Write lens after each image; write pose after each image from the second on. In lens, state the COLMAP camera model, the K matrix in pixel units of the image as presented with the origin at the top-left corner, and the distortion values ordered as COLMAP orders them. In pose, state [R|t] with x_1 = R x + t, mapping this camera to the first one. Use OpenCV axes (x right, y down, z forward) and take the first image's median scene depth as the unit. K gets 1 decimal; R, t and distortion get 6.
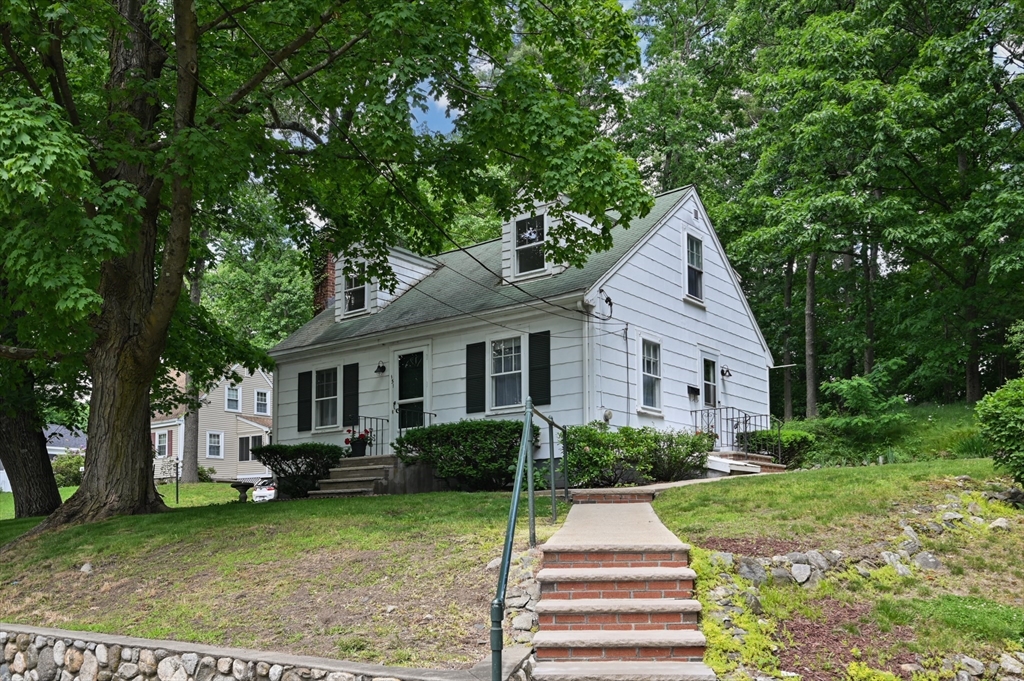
lens RADIAL K [[1160.2, 0, 511.8], [0, 1160.2, 363.0], [0, 0, 1]] dist [-0.271539, -0.006051]
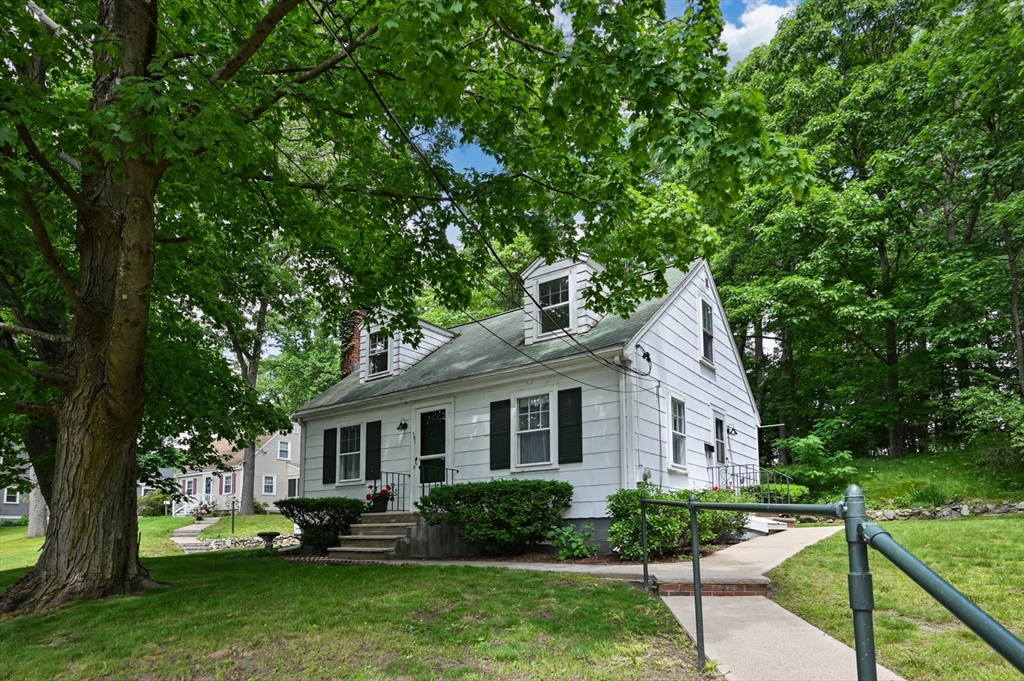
lens RADIAL K [[590.5, 0, 543.0], [0, 590.5, 417.6], [0, 0, 1]] dist [-0.066468, 0.000270]
pose [[0.990752, 0.008177, 0.135438, -0.063287], [-0.005866, 0.999830, -0.017458, 0.006358], [-0.135558, 0.016503, 0.990632, 0.481704]]
